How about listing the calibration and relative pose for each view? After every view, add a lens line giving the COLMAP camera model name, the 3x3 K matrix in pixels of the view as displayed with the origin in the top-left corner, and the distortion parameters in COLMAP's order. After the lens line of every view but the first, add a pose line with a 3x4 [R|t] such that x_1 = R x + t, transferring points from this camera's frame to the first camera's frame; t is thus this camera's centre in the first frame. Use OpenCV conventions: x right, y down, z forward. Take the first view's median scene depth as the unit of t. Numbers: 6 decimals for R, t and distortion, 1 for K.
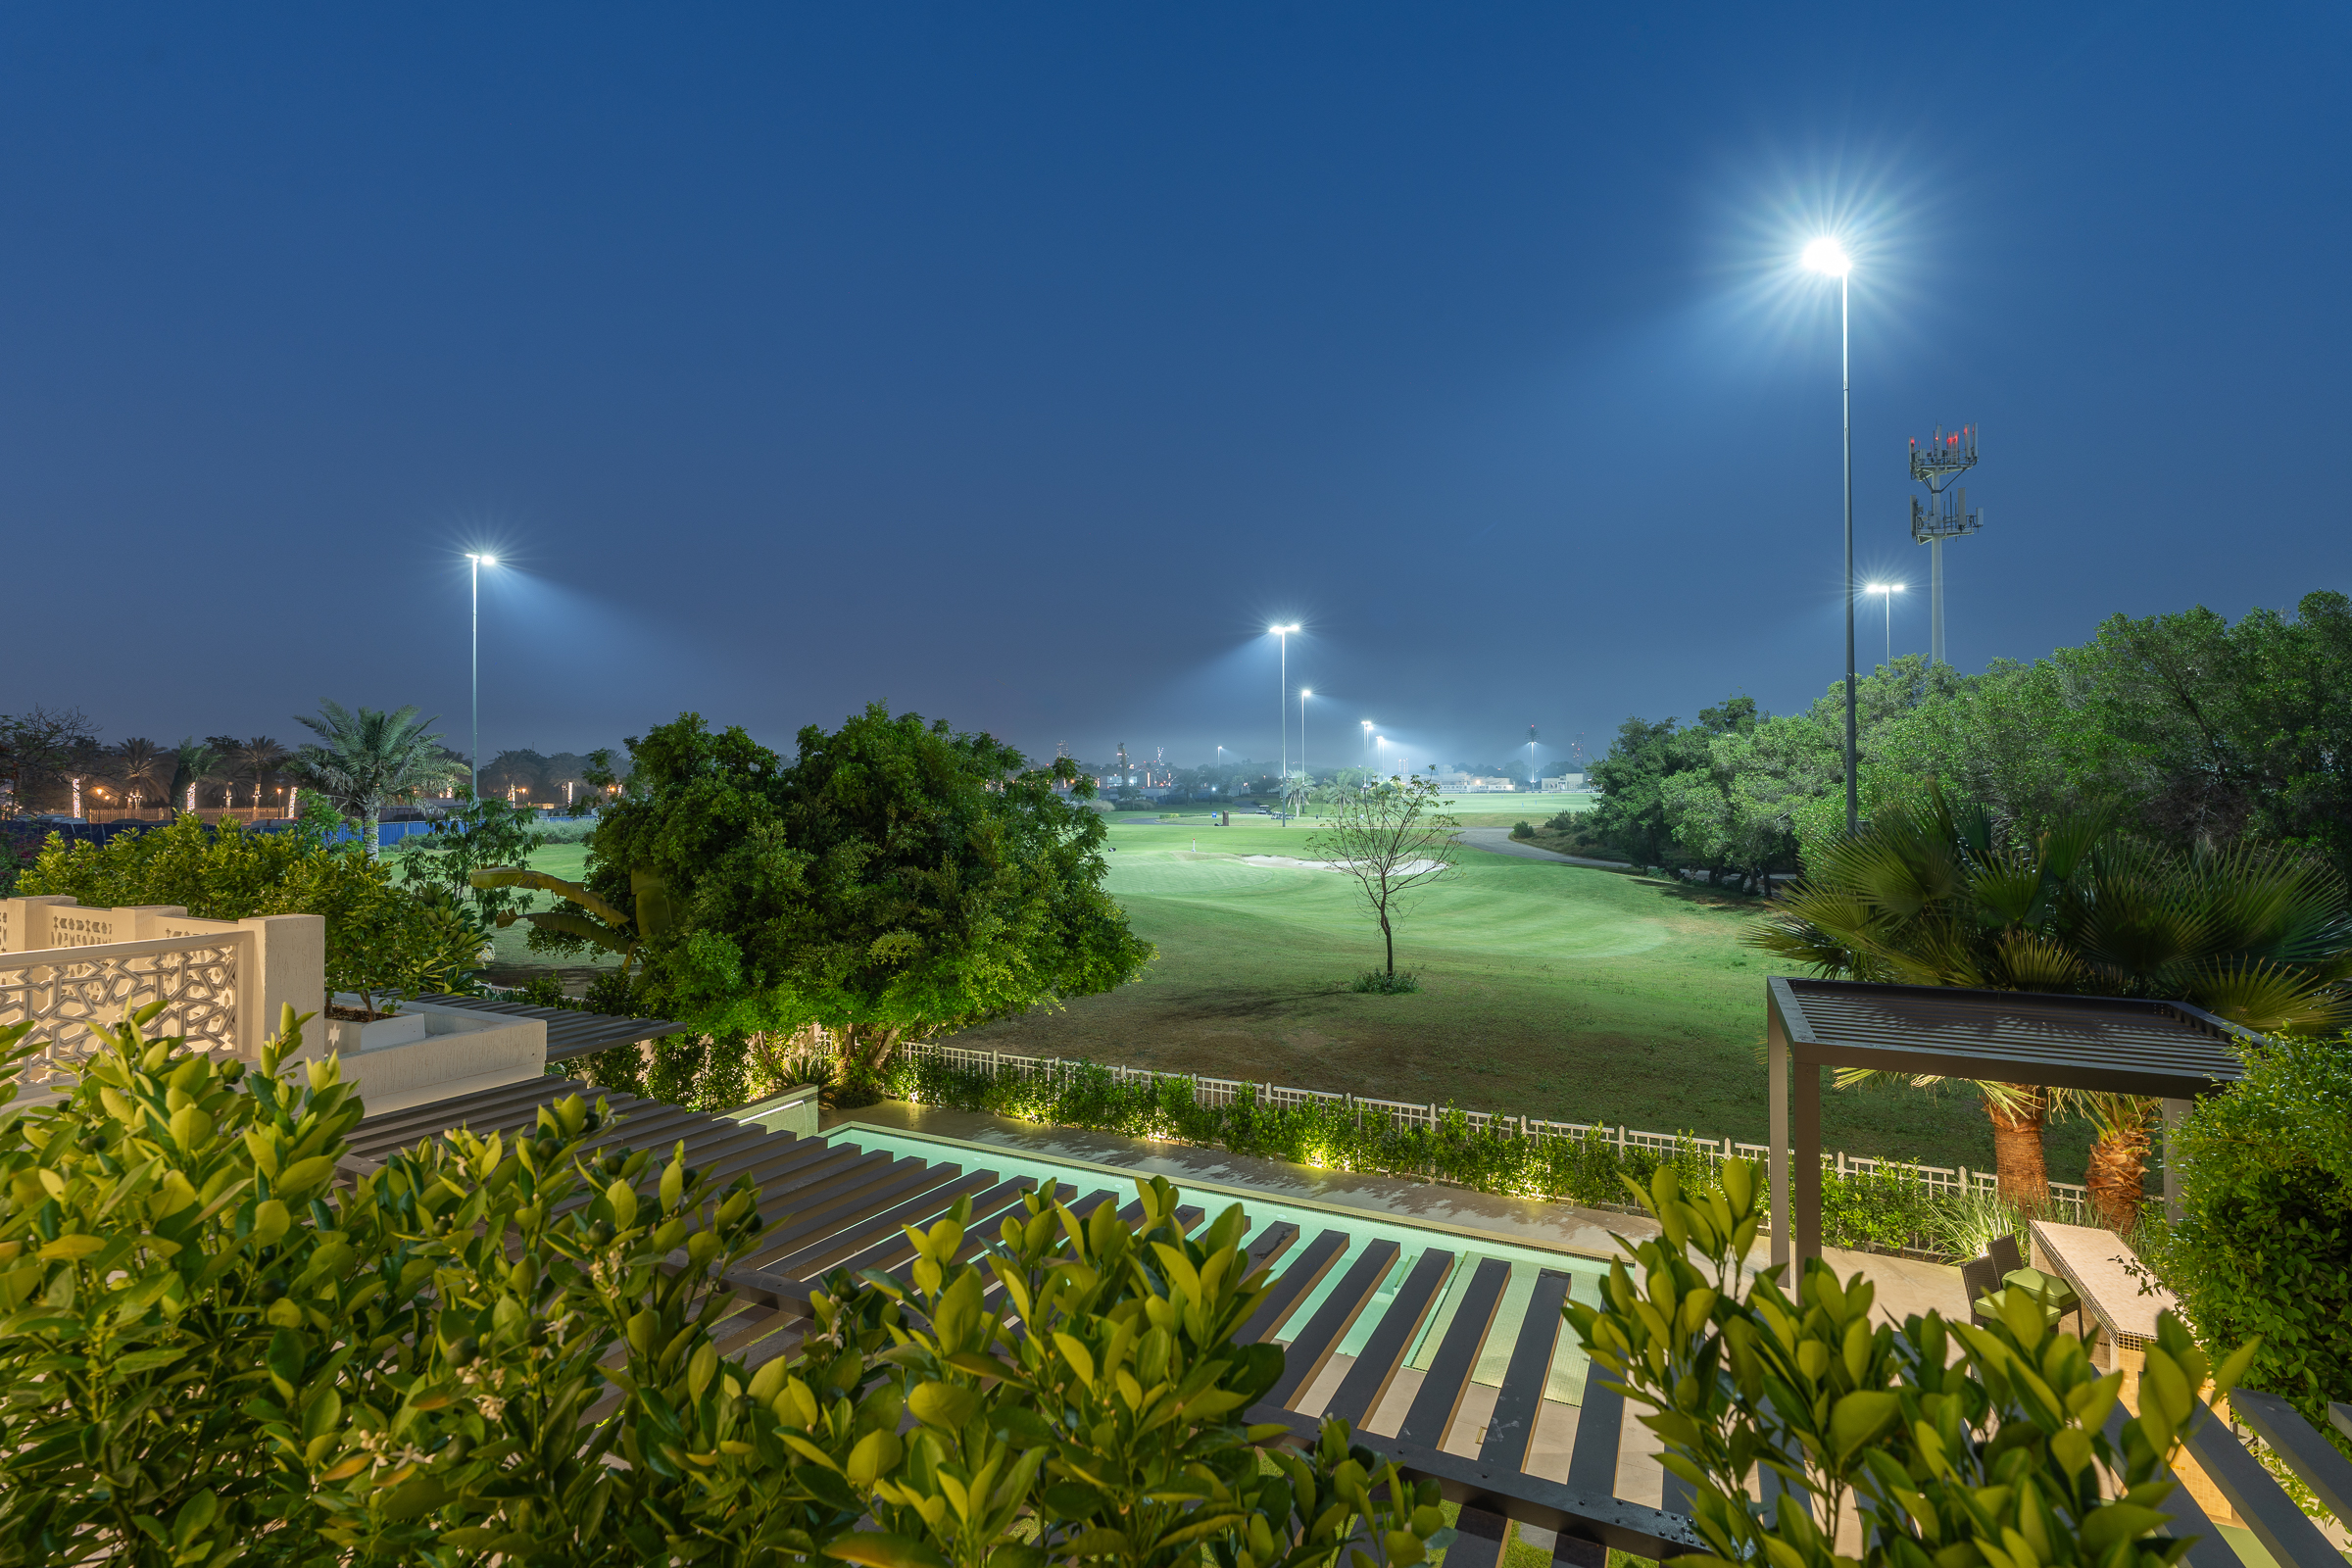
lens RADIAL K [[1061.8, 0, 1180.8], [0, 1061.8, 787.2], [0, 0, 1]] dist [-0.001910, 0.000125]
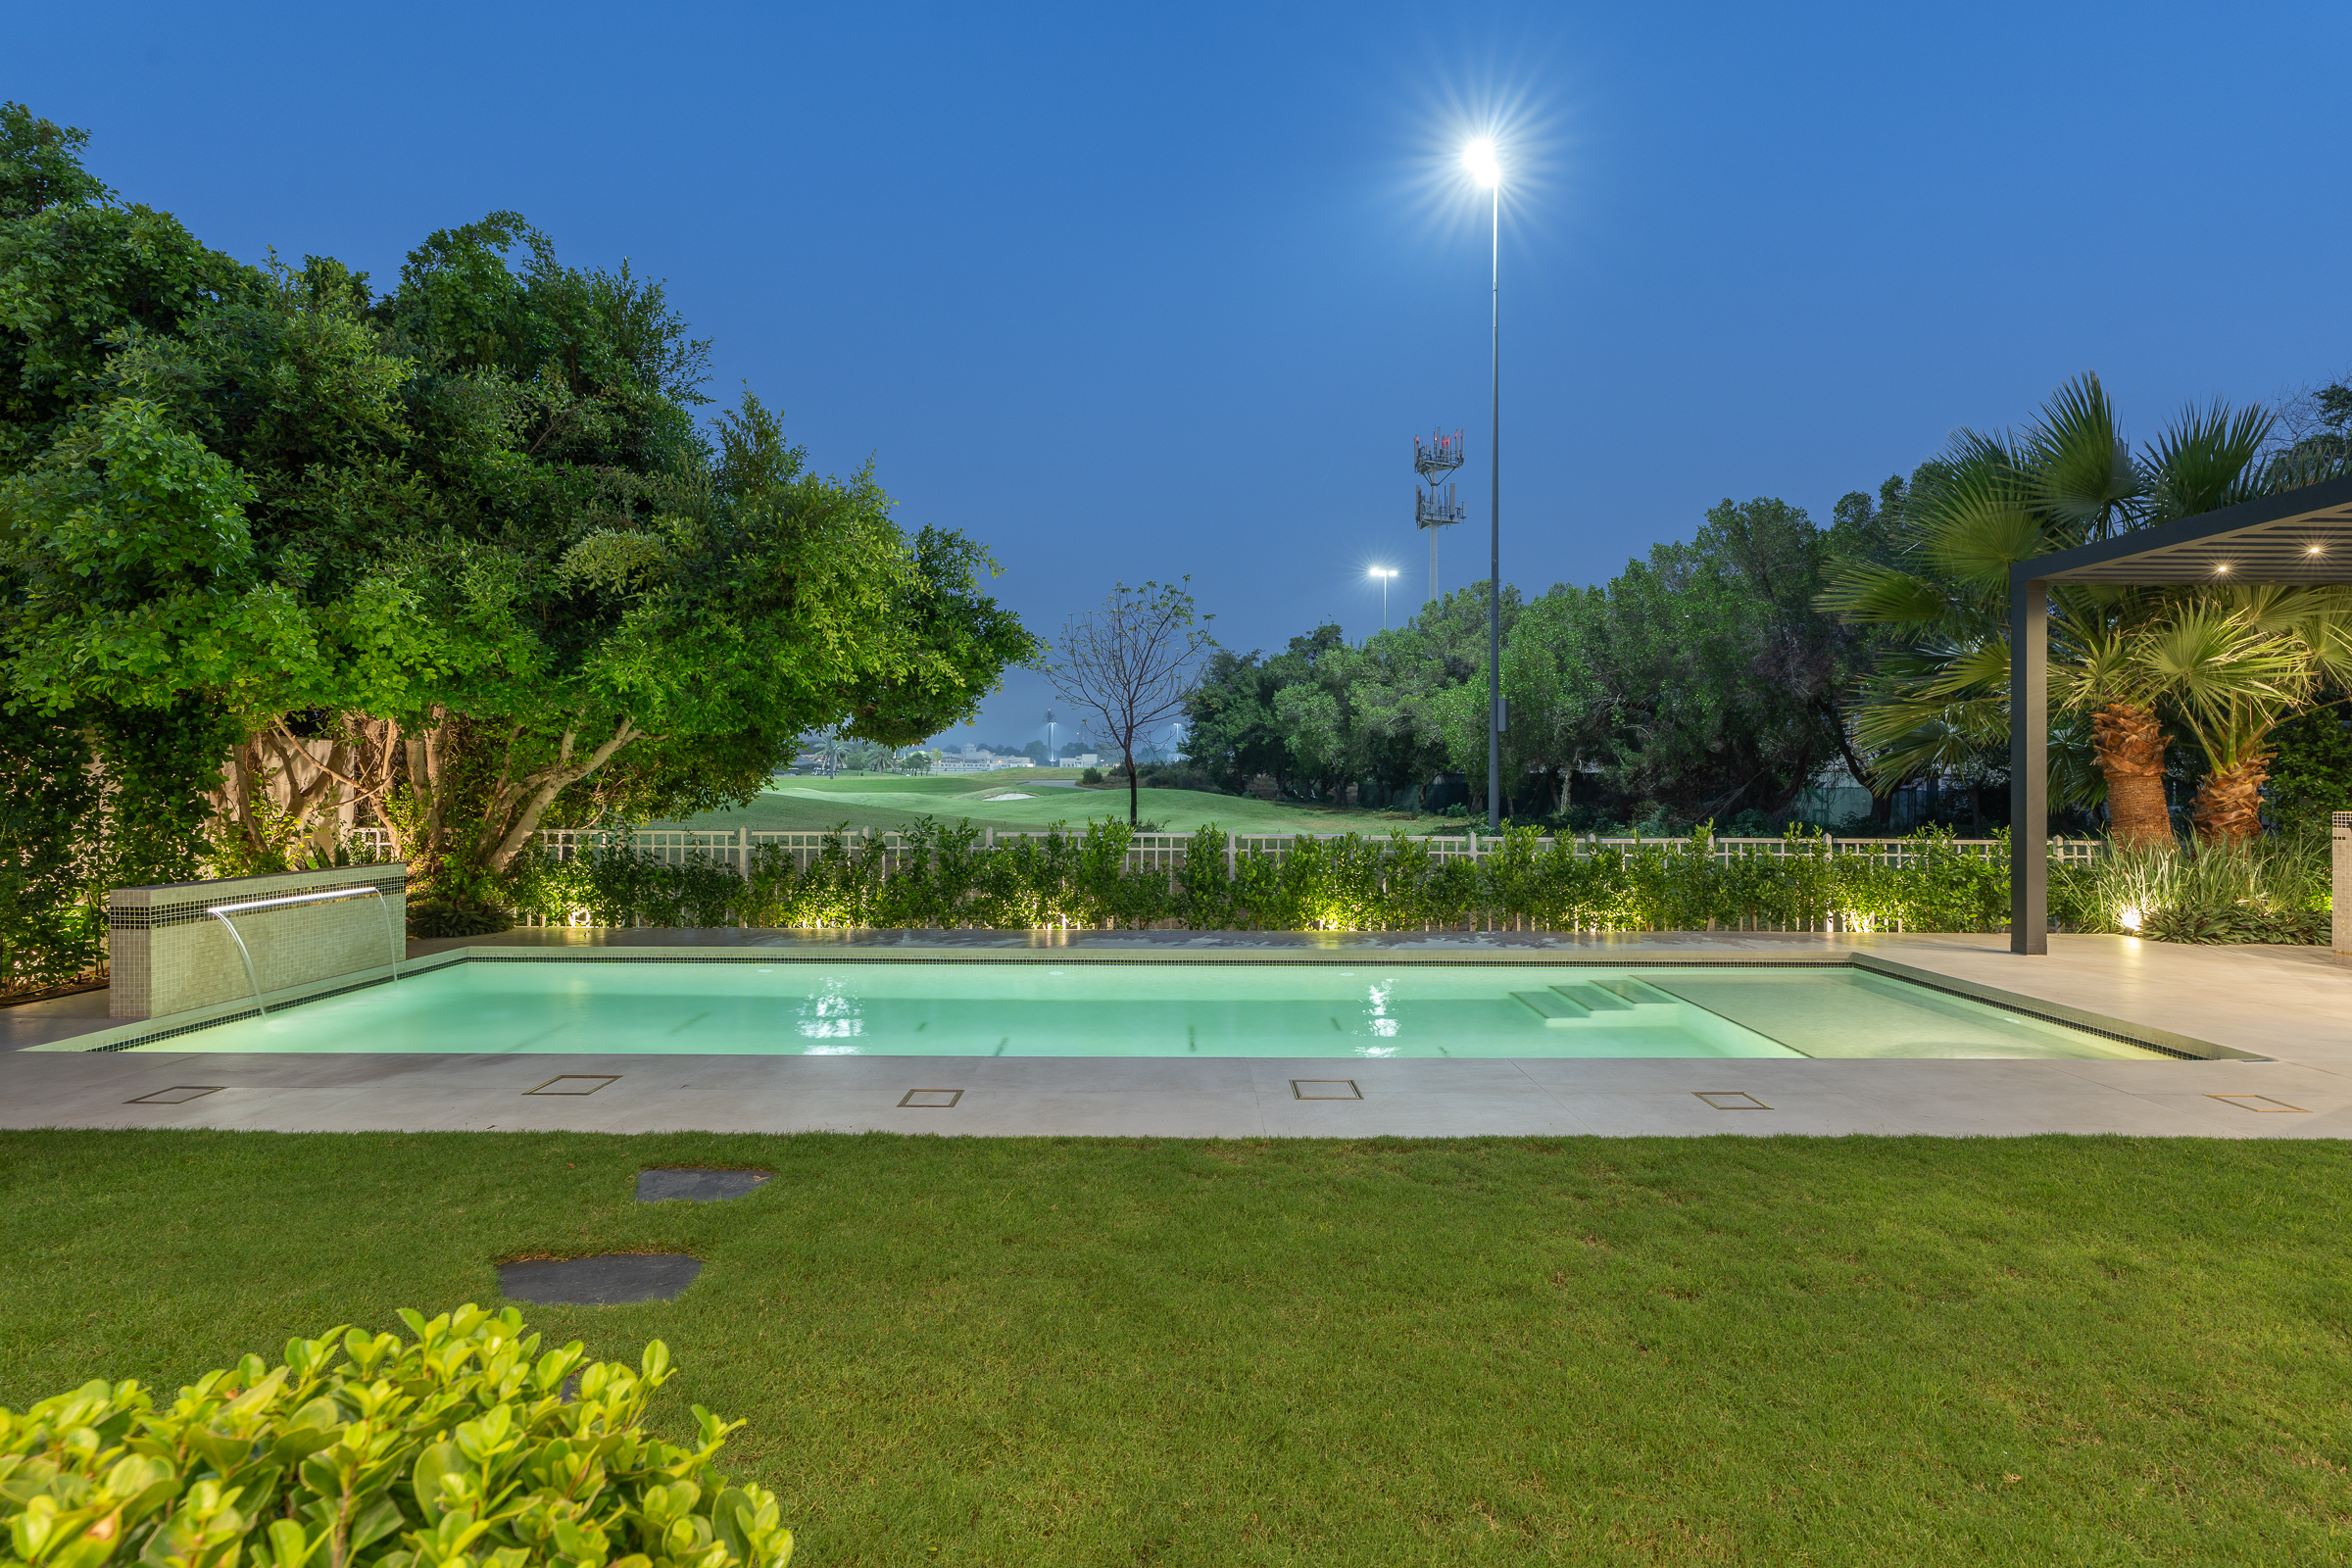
lens RADIAL K [[1057.6, 0, 1176.0], [0, 1057.6, 784.0], [0, 0, 1]] dist [-0.002475, 0.000626]
pose [[0.900306, 0.008060, 0.435182, -0.085651], [-0.012279, 0.999901, 0.006882, 0.086784], [-0.435084, -0.011539, 0.900316, 0.146370]]
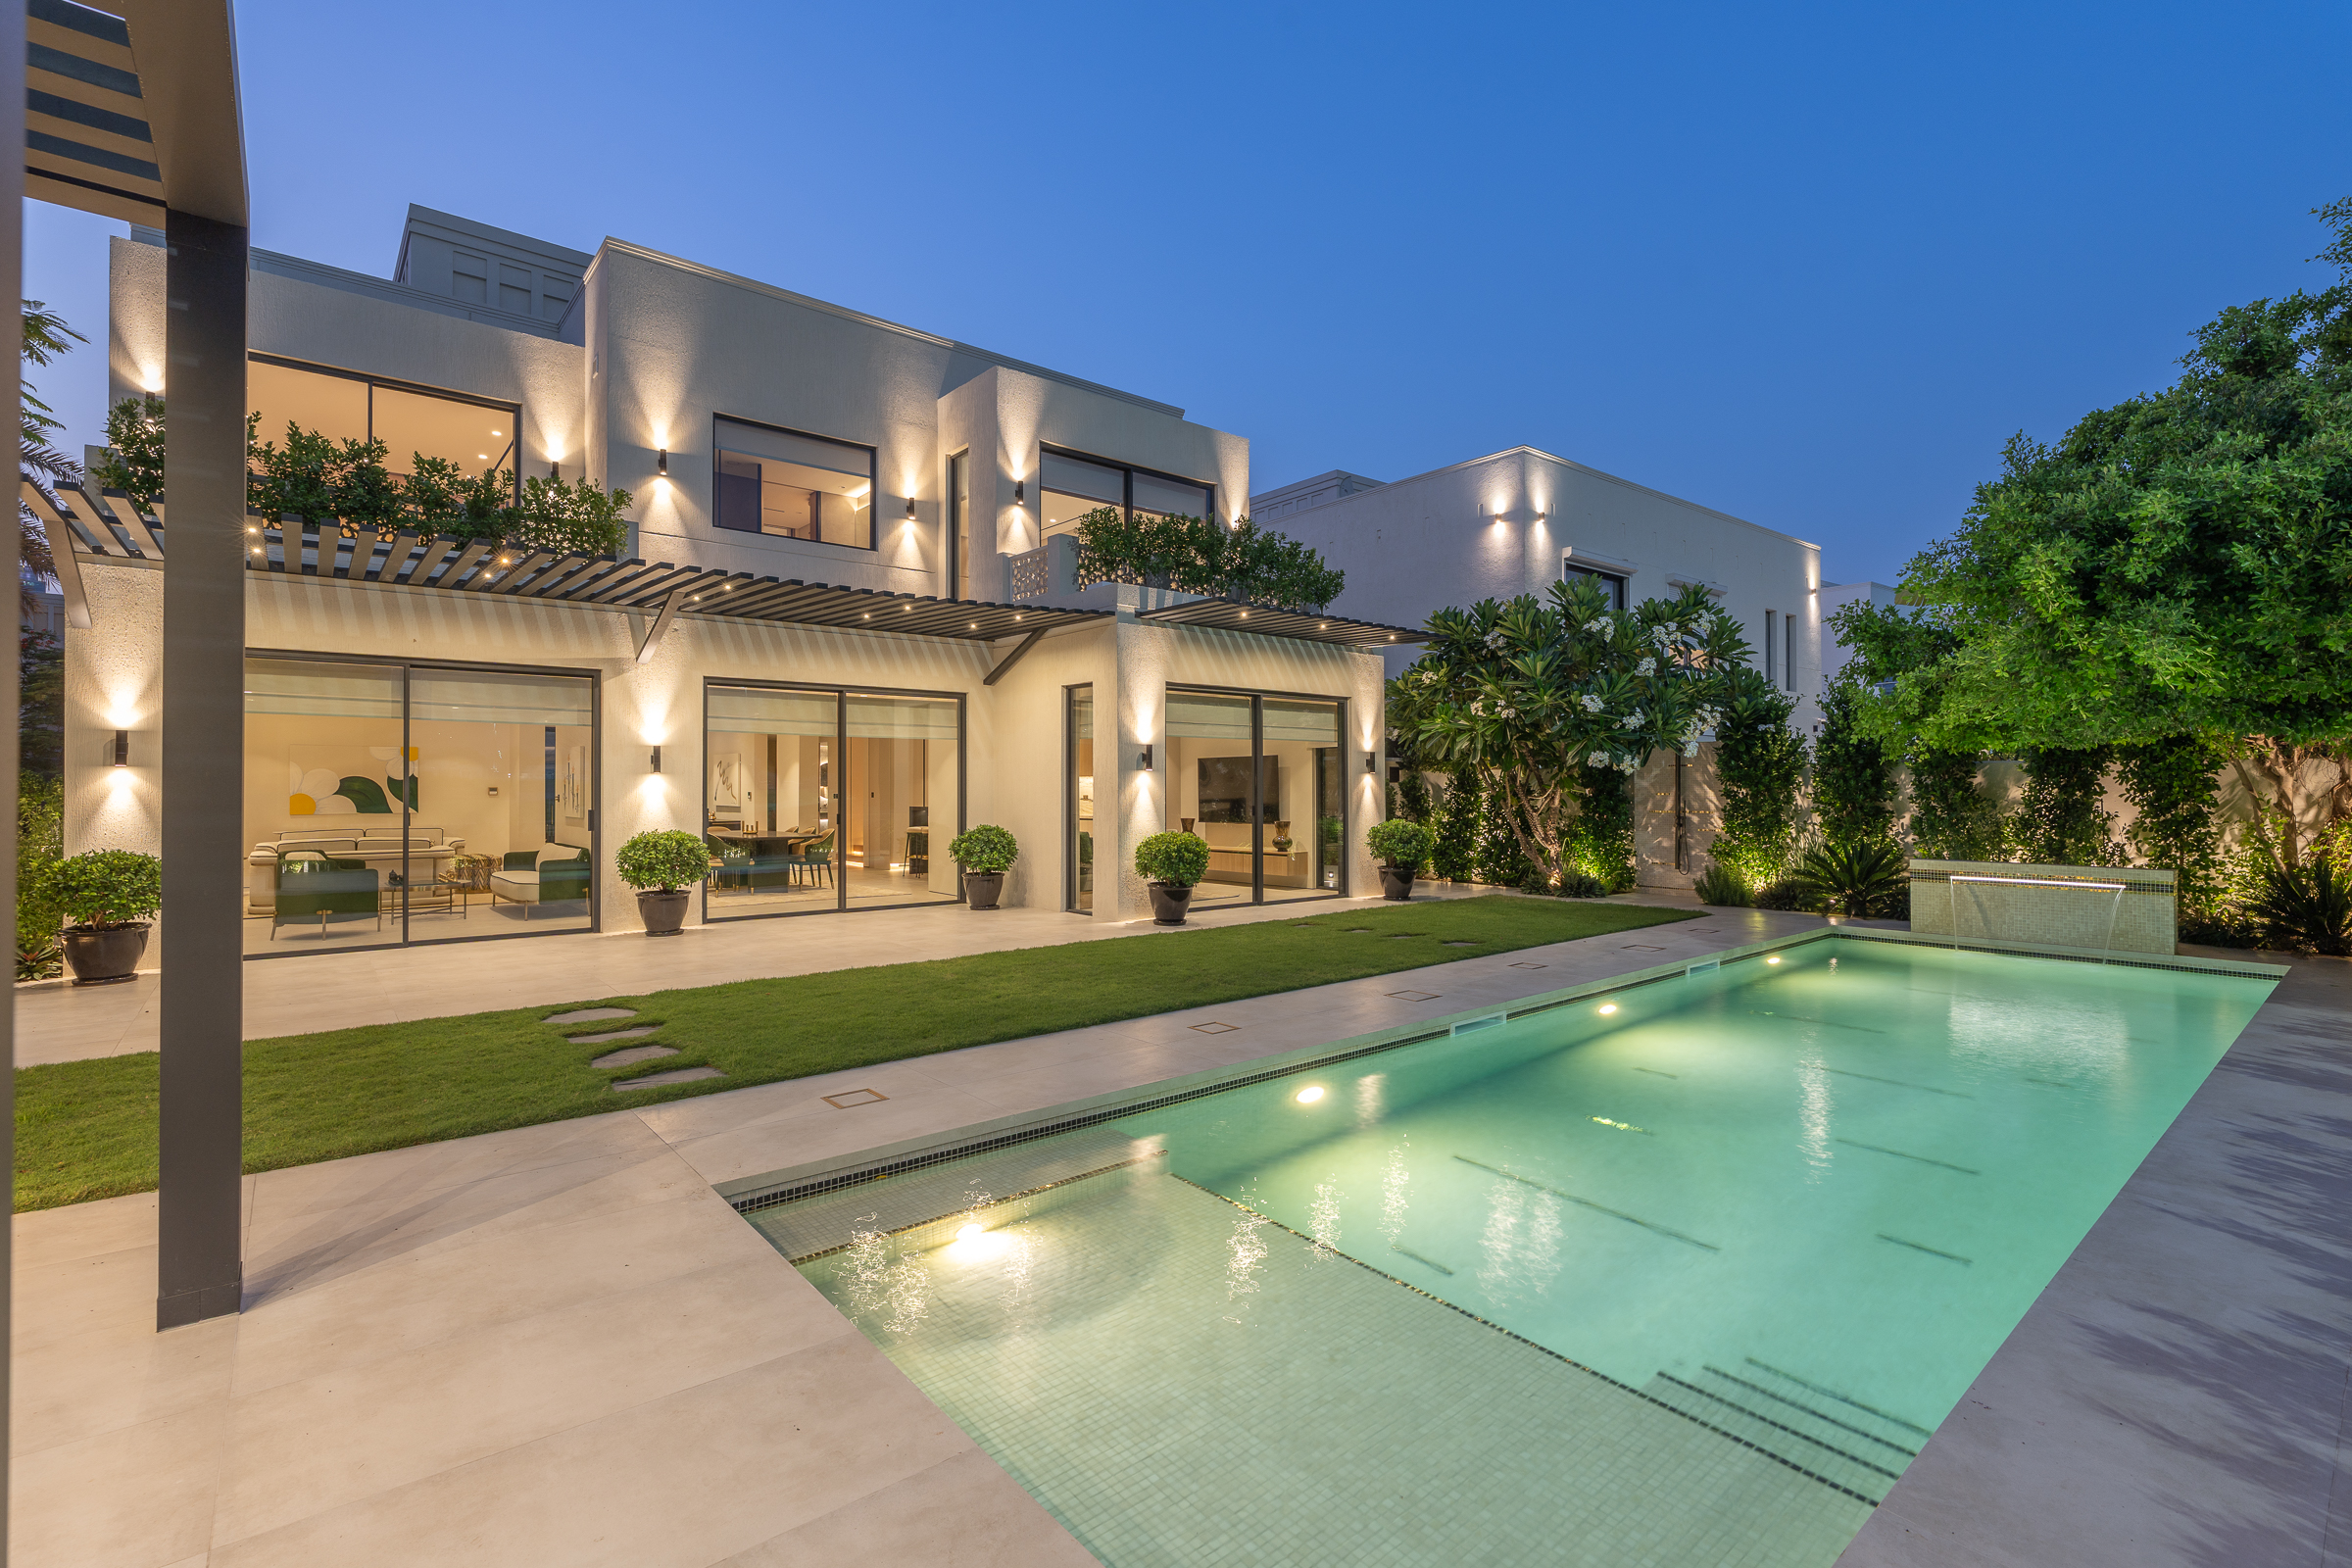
lens RADIAL K [[1057.6, 0, 1176.0], [0, 1057.6, 784.0], [0, 0, 1]] dist [-0.002475, 0.000626]
pose [[-0.408106, 0.001617, -0.912933, 0.146605], [0.007012, 0.999974, -0.001363, 0.084737], [0.912908, -0.006958, -0.408107, 0.271493]]
